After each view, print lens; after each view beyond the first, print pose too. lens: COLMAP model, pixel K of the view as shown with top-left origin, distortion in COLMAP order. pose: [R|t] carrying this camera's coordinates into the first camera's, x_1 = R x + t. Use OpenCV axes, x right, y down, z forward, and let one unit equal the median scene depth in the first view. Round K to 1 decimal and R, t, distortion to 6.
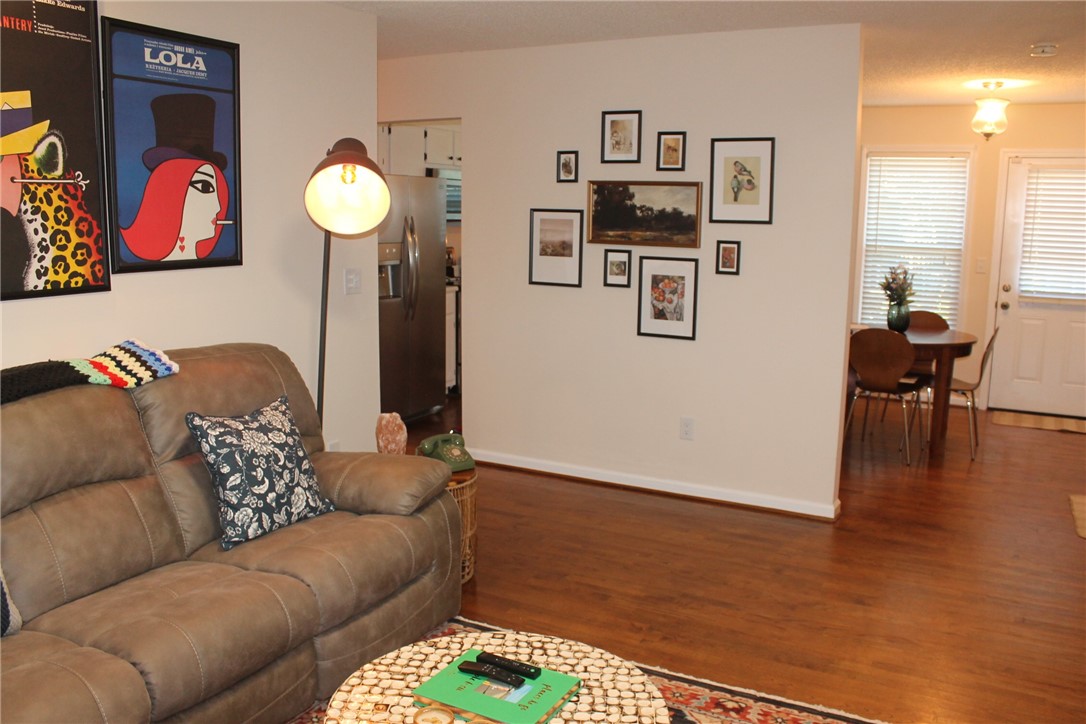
lens RADIAL K [[921.7, 0, 545.9], [0, 921.7, 365.3], [0, 0, 1]] dist [-0.162888, 0.129470]
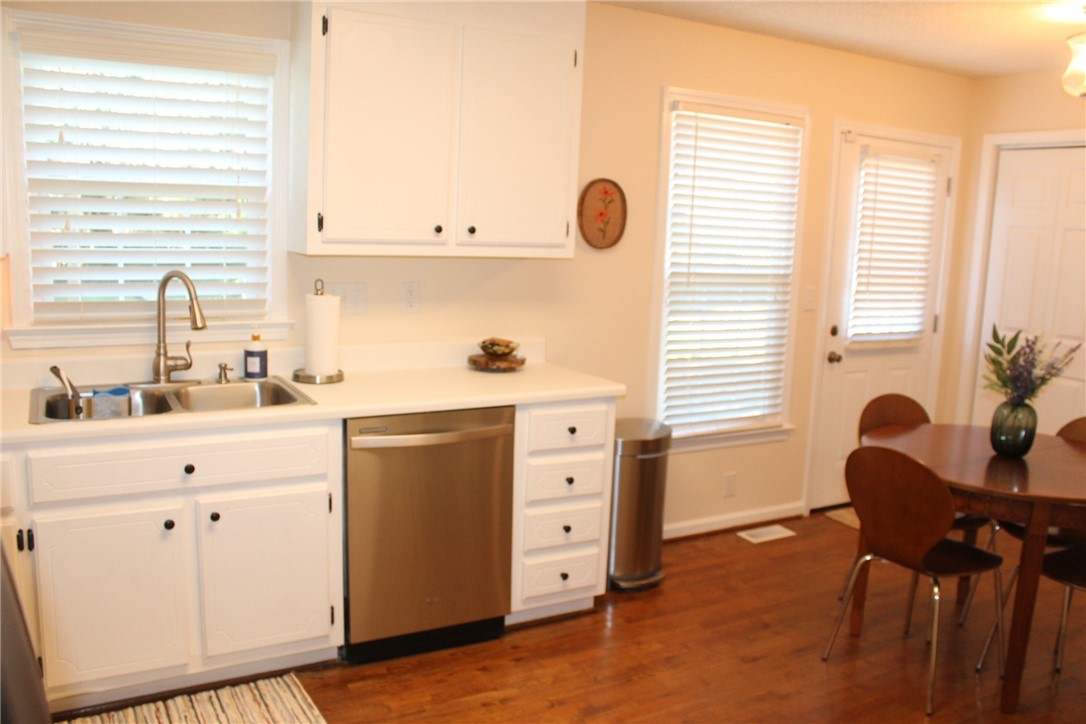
lens RADIAL K [[921.7, 0, 545.9], [0, 921.7, 365.3], [0, 0, 1]] dist [-0.162888, 0.129470]
pose [[0.528463, -0.133538, 0.838388, -0.164138], [0.104456, 0.990275, 0.091888, -0.144979], [-0.842506, 0.039016, 0.537273, 0.815674]]
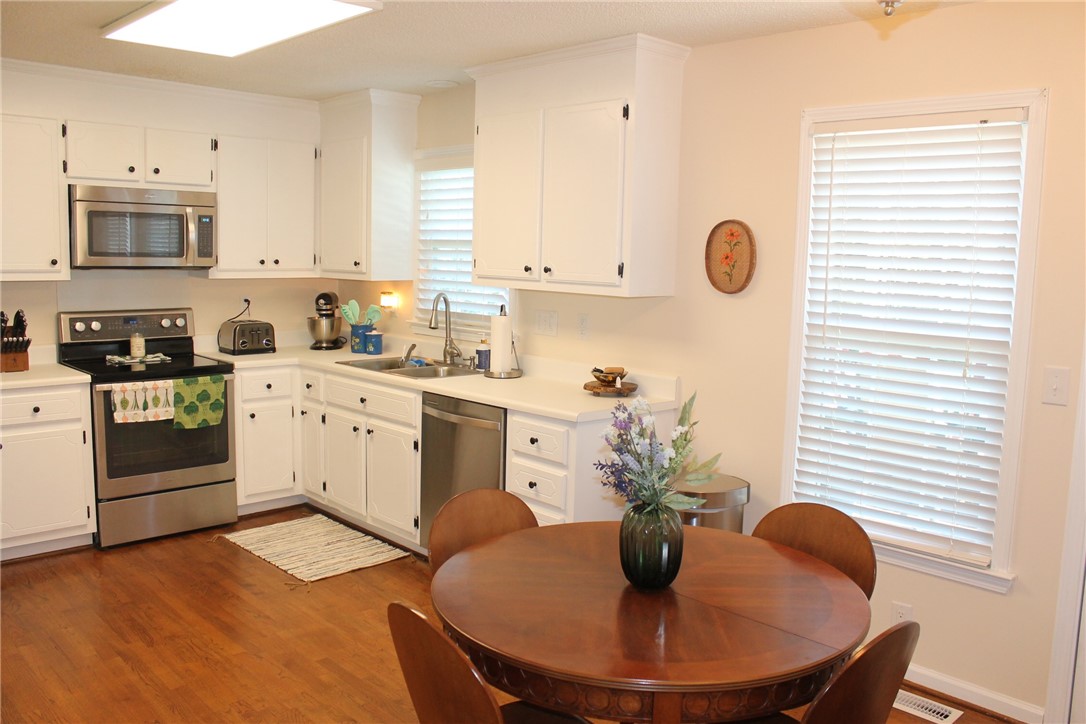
lens RADIAL K [[921.7, 0, 545.9], [0, 921.7, 365.3], [0, 0, 1]] dist [-0.162888, 0.129470]
pose [[0.946821, 0.042405, -0.318956, 0.399676], [-0.055035, 0.998013, -0.030686, -0.096445], [0.317020, 0.046608, 0.947273, 0.549948]]
